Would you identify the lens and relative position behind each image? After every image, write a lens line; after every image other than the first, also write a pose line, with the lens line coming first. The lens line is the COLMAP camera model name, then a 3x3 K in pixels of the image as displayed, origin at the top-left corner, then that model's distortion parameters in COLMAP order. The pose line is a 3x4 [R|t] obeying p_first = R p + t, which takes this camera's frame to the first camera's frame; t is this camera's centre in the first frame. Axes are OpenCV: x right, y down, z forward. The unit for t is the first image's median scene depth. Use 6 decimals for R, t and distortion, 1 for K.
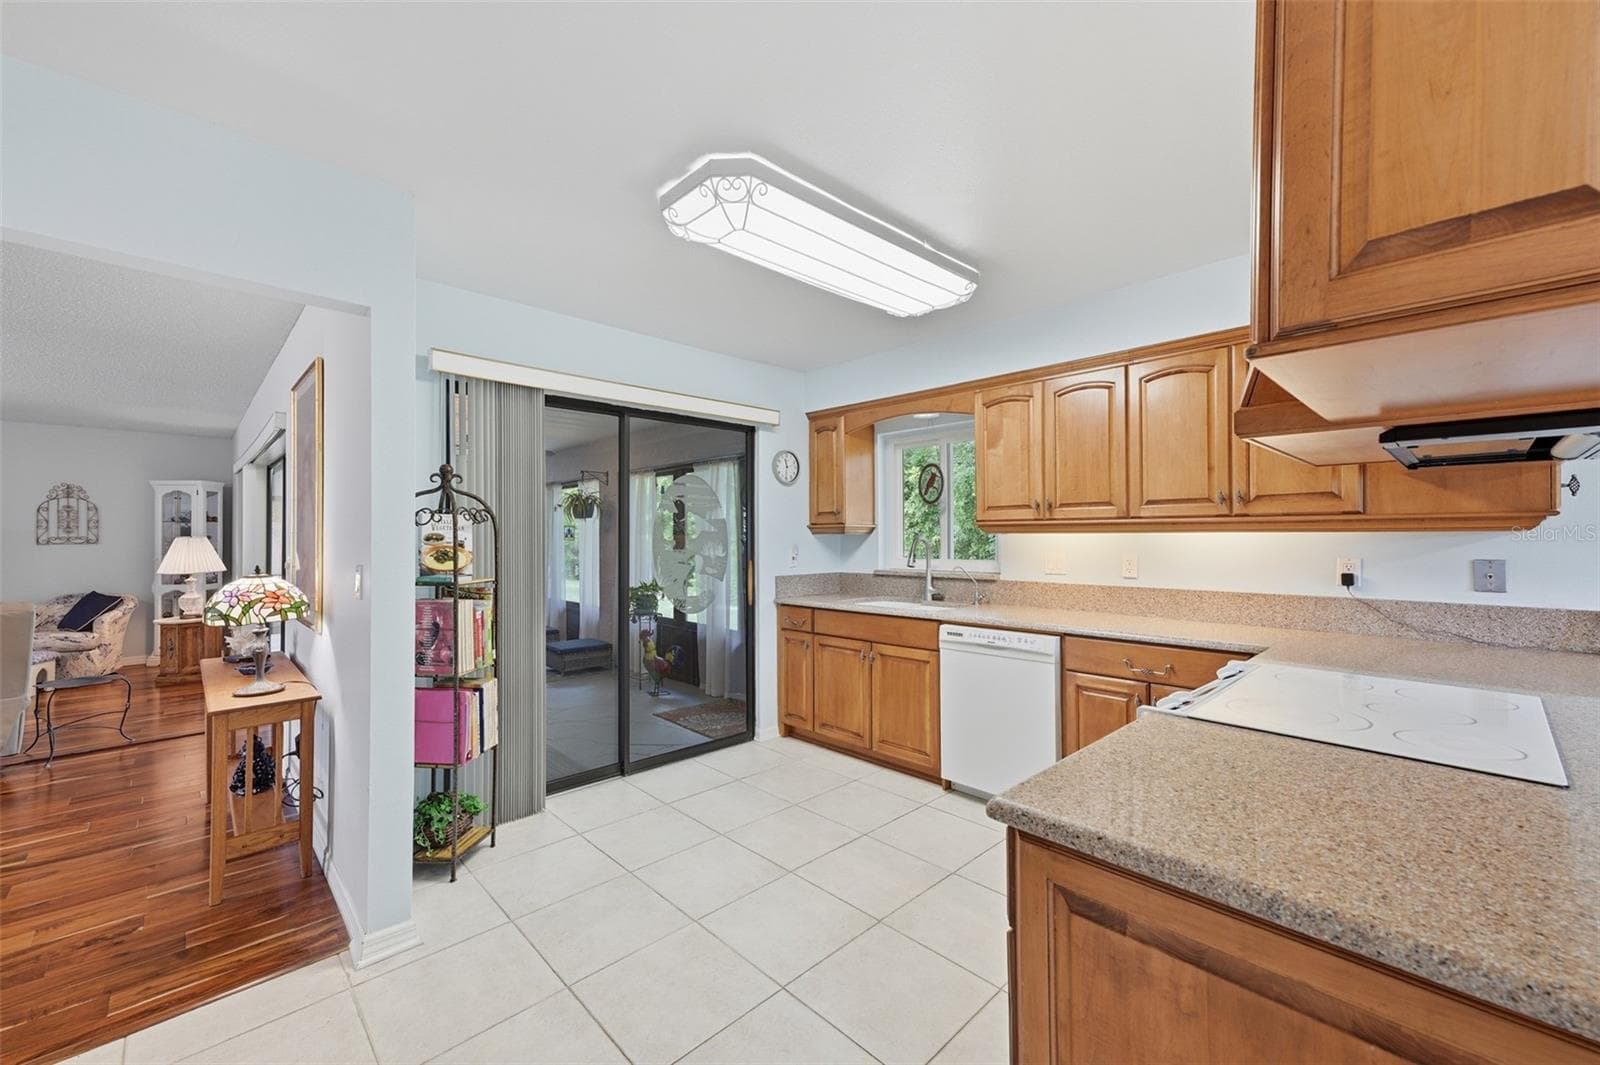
lens RADIAL K [[642.3, 0, 800.0], [0, 642.3, 532.5], [0, 0, 1]] dist [-0.029280, 0.053905]
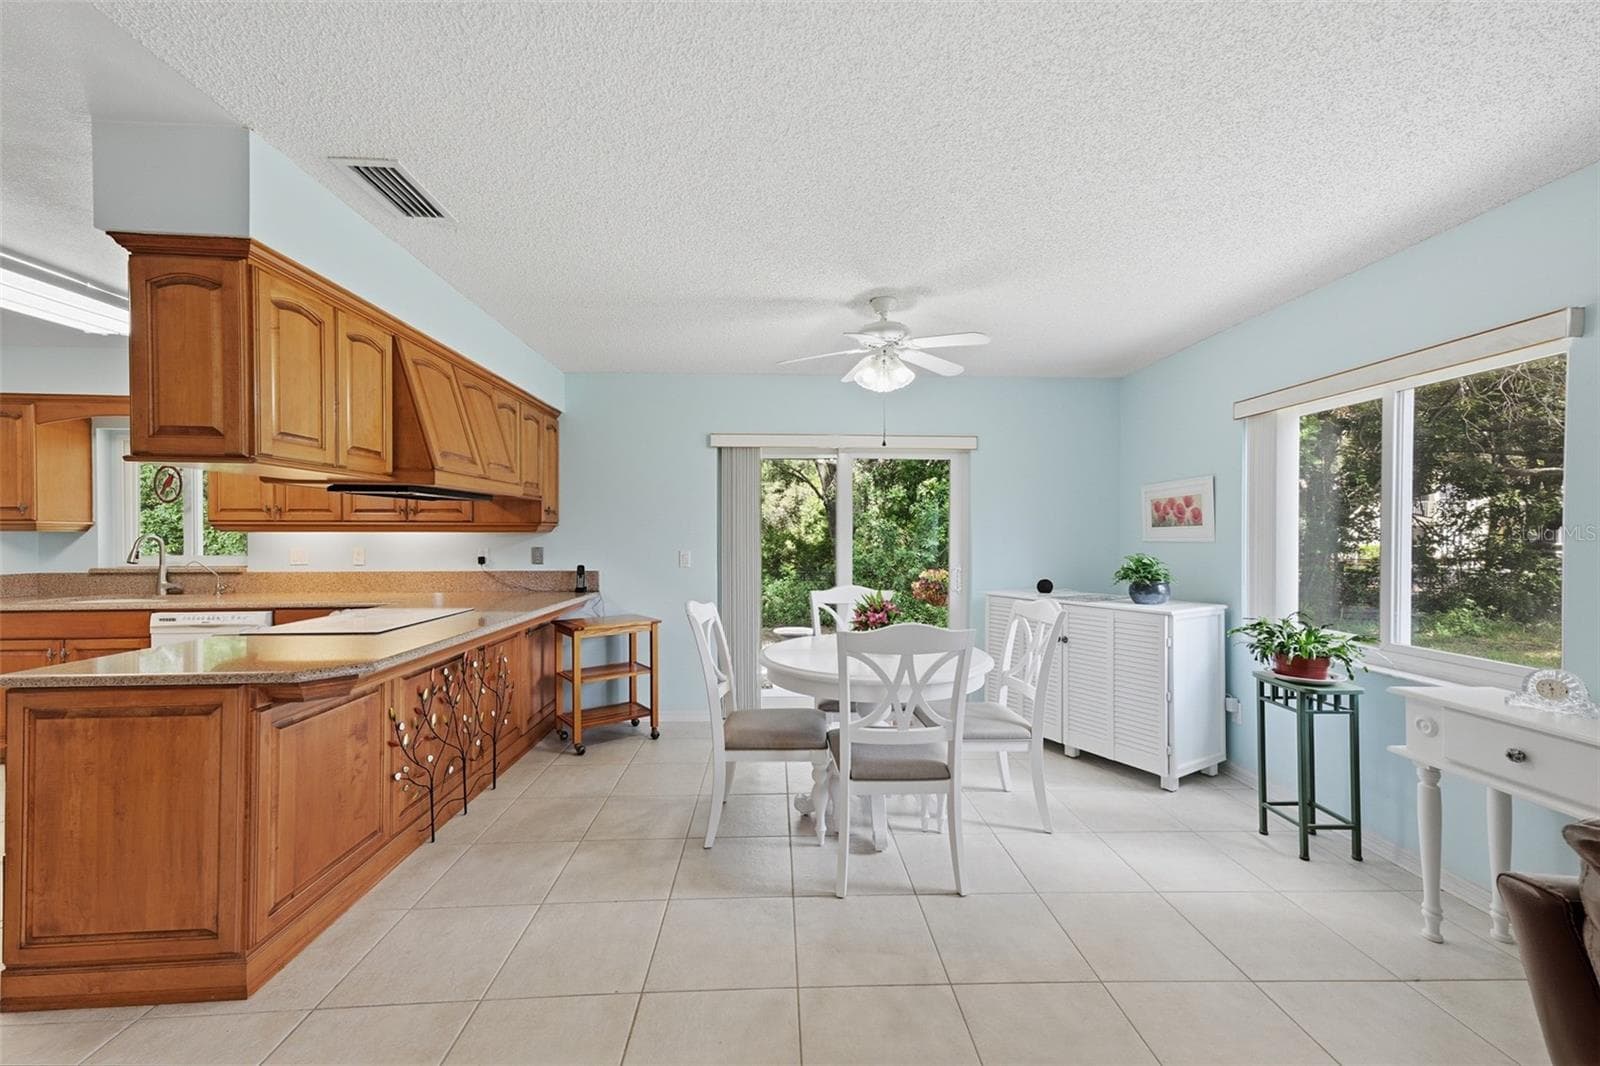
lens RADIAL K [[624.2, 0, 800.0], [0, 624.2, 533.0], [0, 0, 1]] dist [0.023975, 0.000068]
pose [[0.663798, 0.005996, 0.747888, 0.135149], [-0.007406, 0.999972, -0.001443, -0.002466], [-0.747876, -0.004581, 0.663823, -0.588499]]
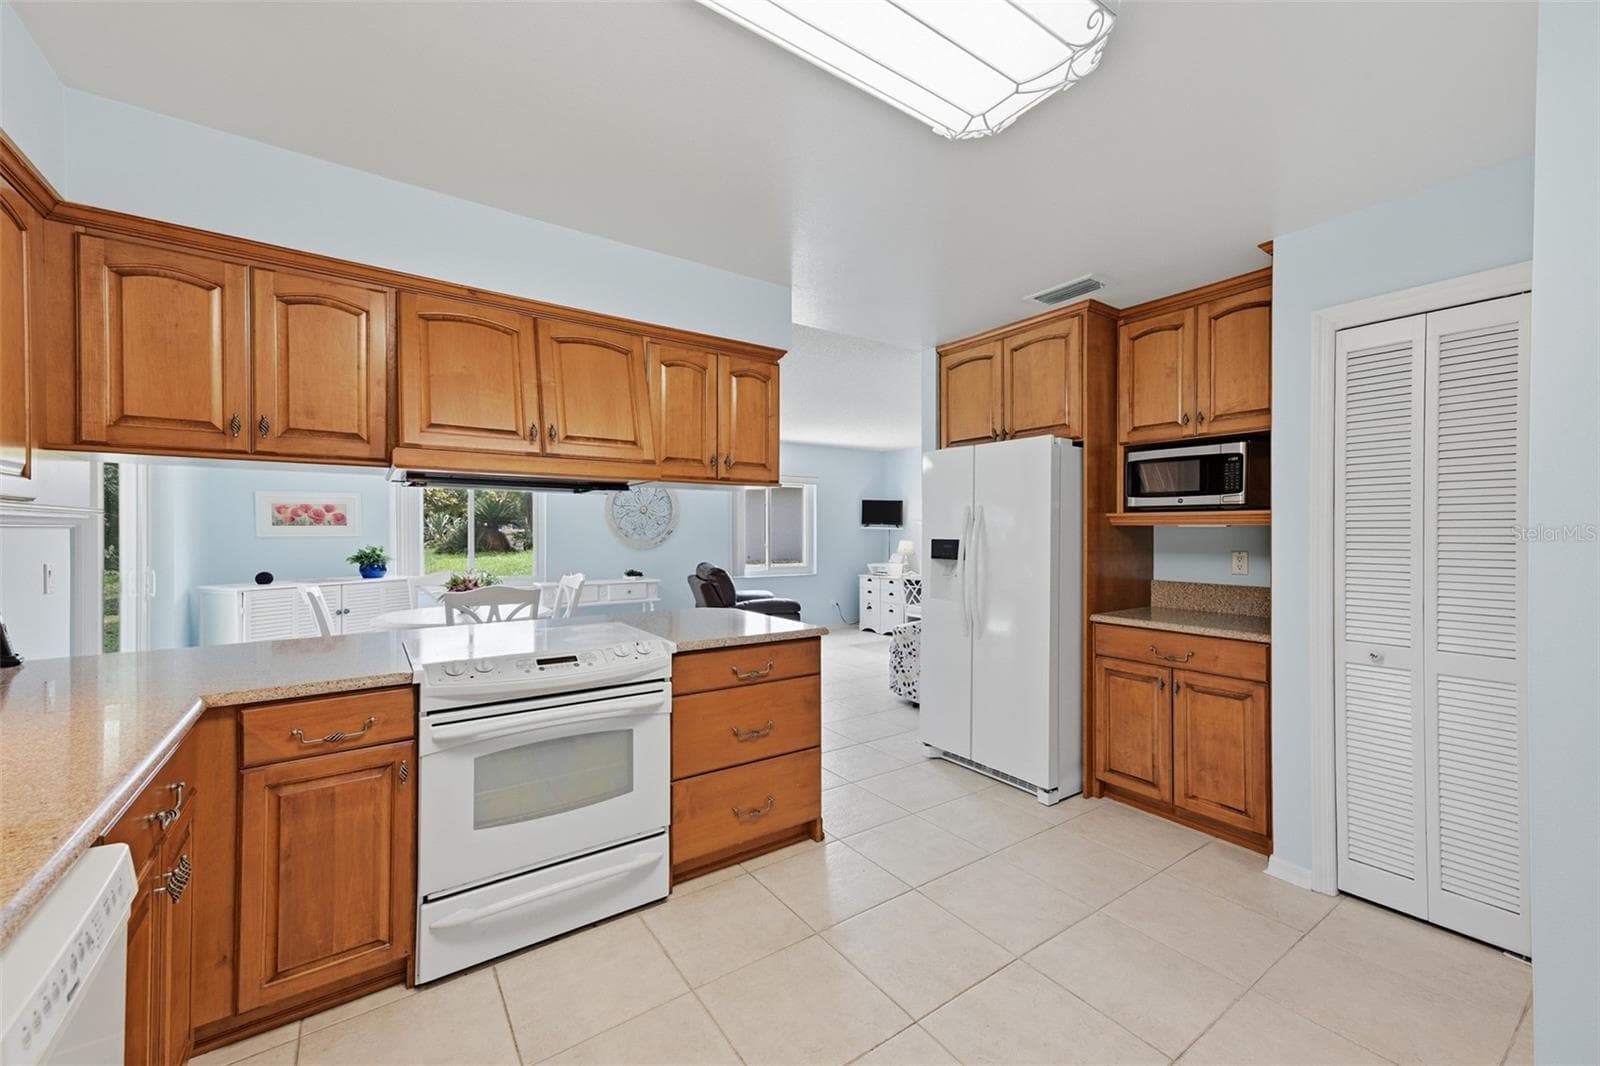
lens RADIAL K [[642.3, 0, 800.0], [0, 642.3, 533.0], [0, 0, 1]] dist [-0.029280, 0.053905]
pose [[-0.987842, 0.003009, 0.155432, -0.000295], [0.002681, 0.999994, -0.002319, 0.004464], [-0.155438, -0.001874, -0.987844, 1.142666]]
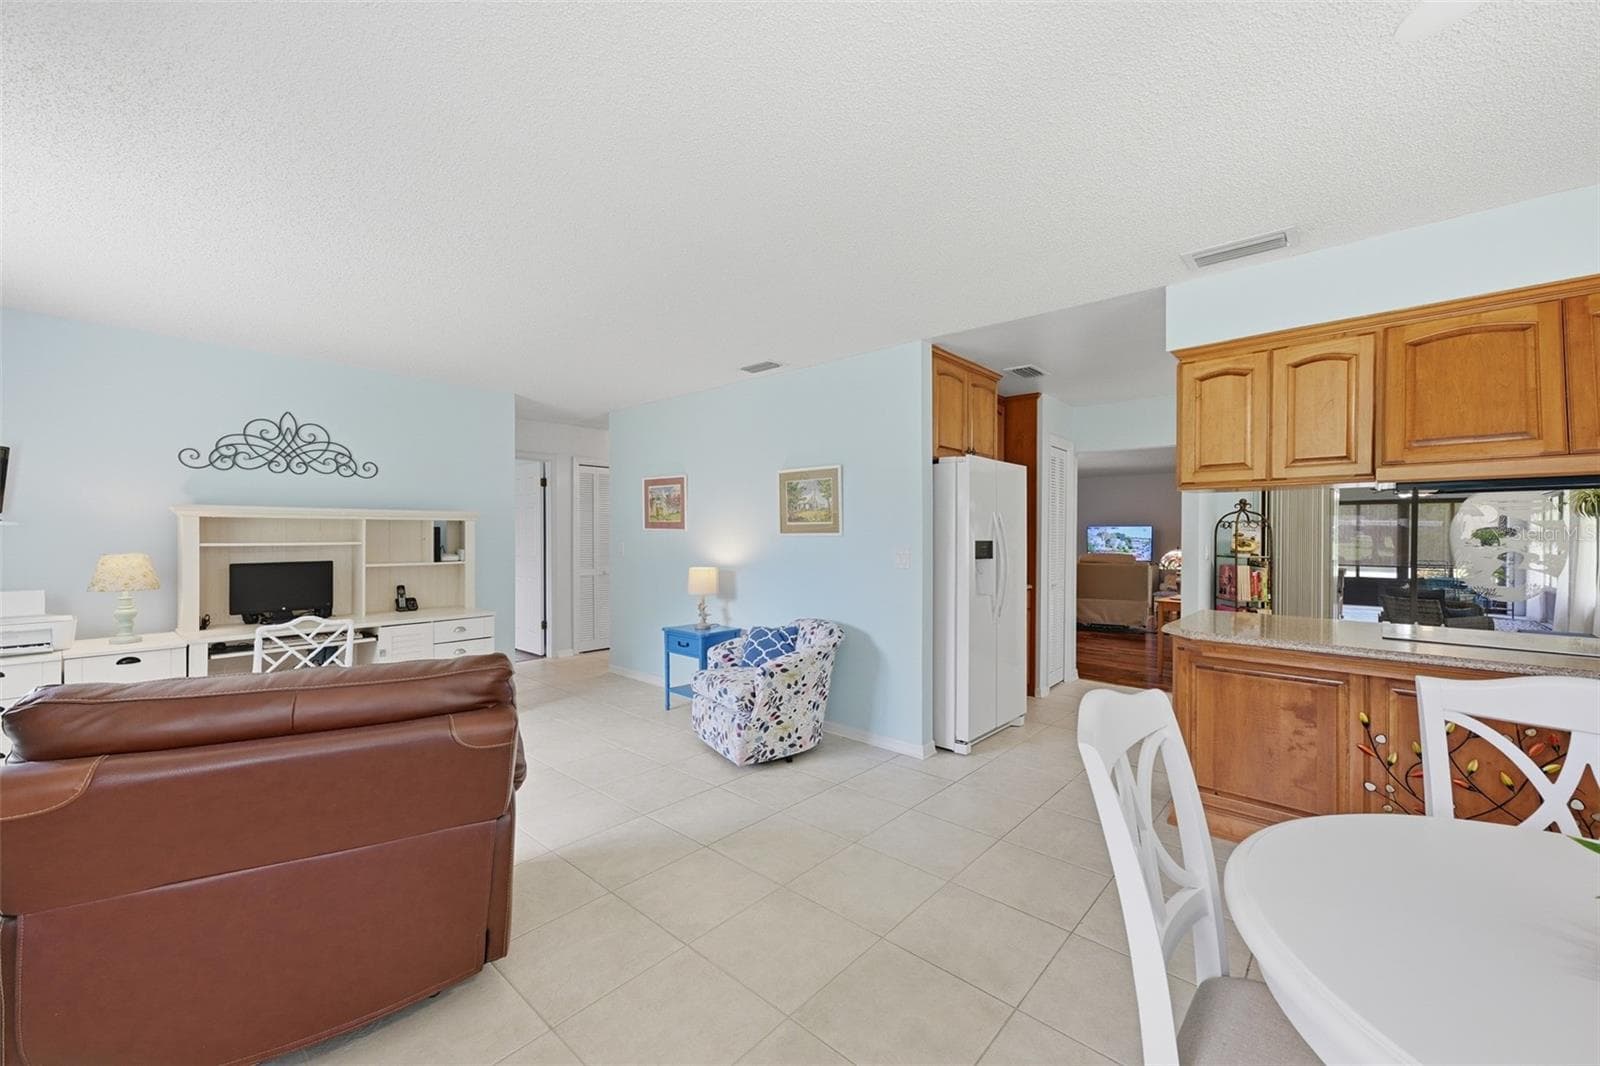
lens RADIAL K [[642.3, 0, 800.0], [0, 642.3, 533.0], [0, 0, 1]] dist [-0.029280, 0.053905]
pose [[0.070316, 0.004142, -0.997516, 1.108604], [0.000516, 0.999991, 0.004189, -0.006285], [0.997525, -0.000809, 0.070313, -0.436118]]
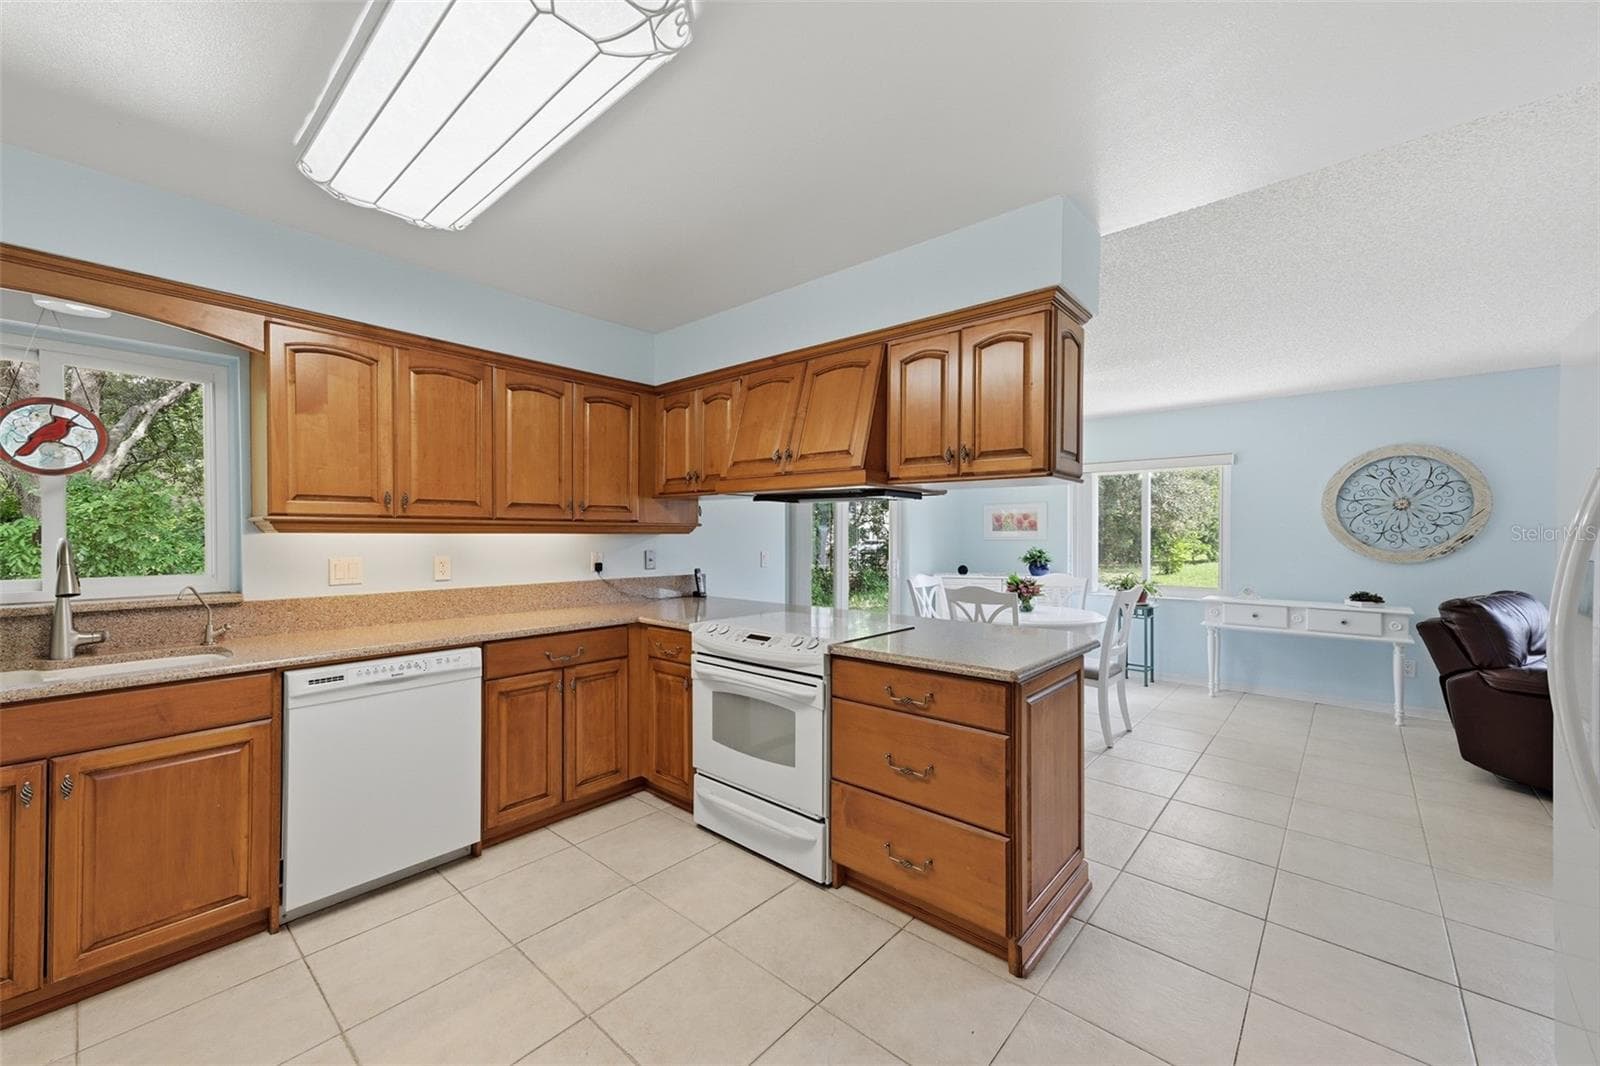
lens RADIAL K [[633.8, 0, 802.2], [0, 633.8, 539.2], [0, 0, 1]] dist [0.000783, 0.018340]
pose [[-0.085610, -0.004812, 0.996317, -0.477458], [-0.007244, 0.999965, 0.004207, 0.001506], [-0.996302, -0.006858, -0.085642, 0.545807]]
